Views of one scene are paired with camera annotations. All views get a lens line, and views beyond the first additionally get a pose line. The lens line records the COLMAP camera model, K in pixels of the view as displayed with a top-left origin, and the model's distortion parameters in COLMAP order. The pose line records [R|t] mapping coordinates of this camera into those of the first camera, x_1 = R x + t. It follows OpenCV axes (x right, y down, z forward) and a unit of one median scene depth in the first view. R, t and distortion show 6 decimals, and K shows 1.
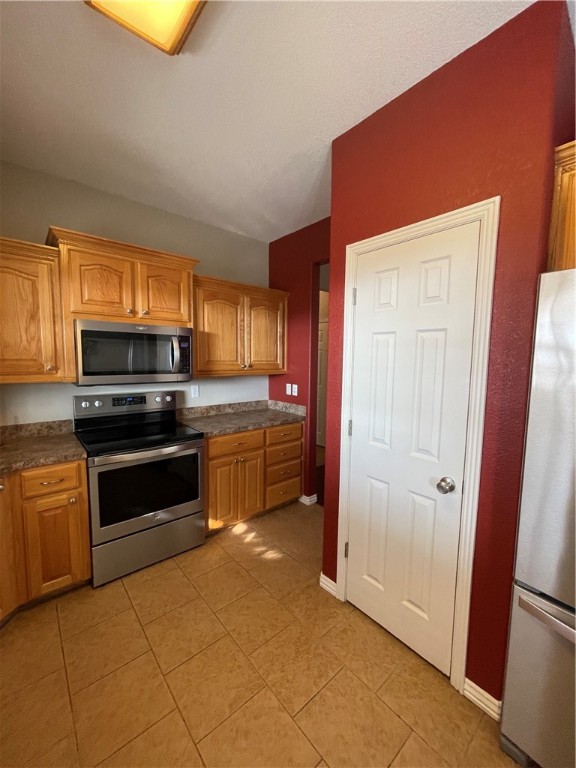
lens RADIAL K [[309.8, 0, 284.8], [0, 309.8, 384.2], [0, 0, 1]] dist [-0.001567, 0.001338]
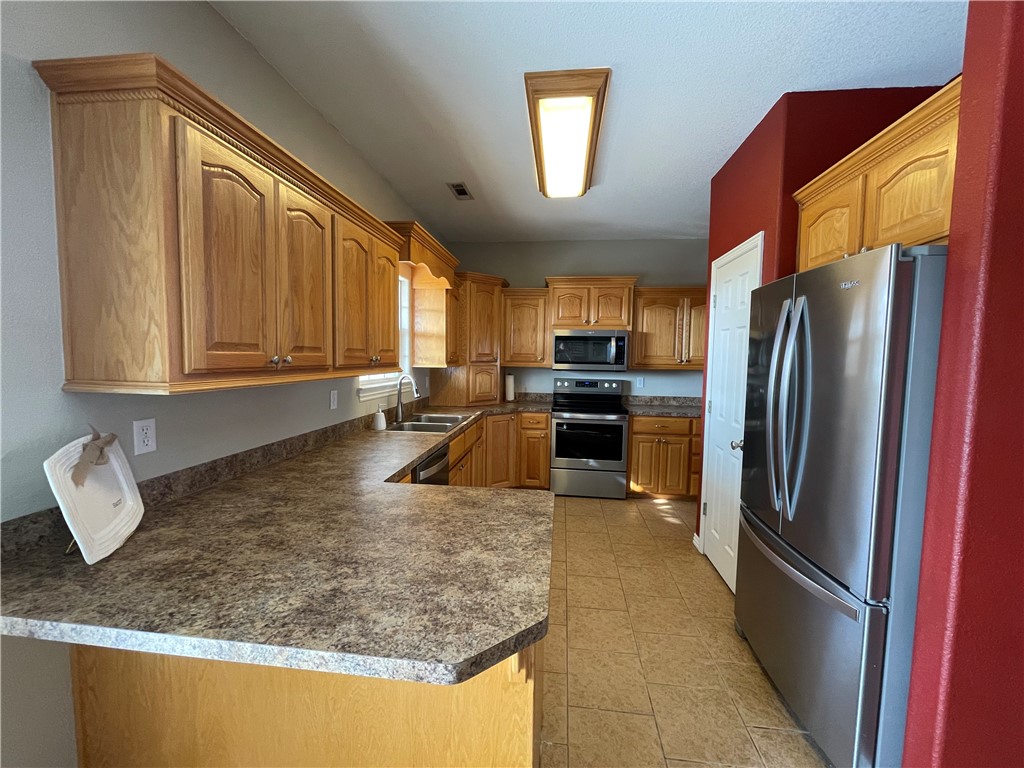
lens RADIAL K [[413.1, 0, 513.2], [0, 413.1, 383.2], [0, 0, 1]] dist [-0.001567, 0.001338]
pose [[0.672871, 0.045593, -0.738354, 0.676895], [-0.070851, 0.997483, -0.002972, 0.081118], [0.736359, 0.054313, 0.674407, -0.520380]]
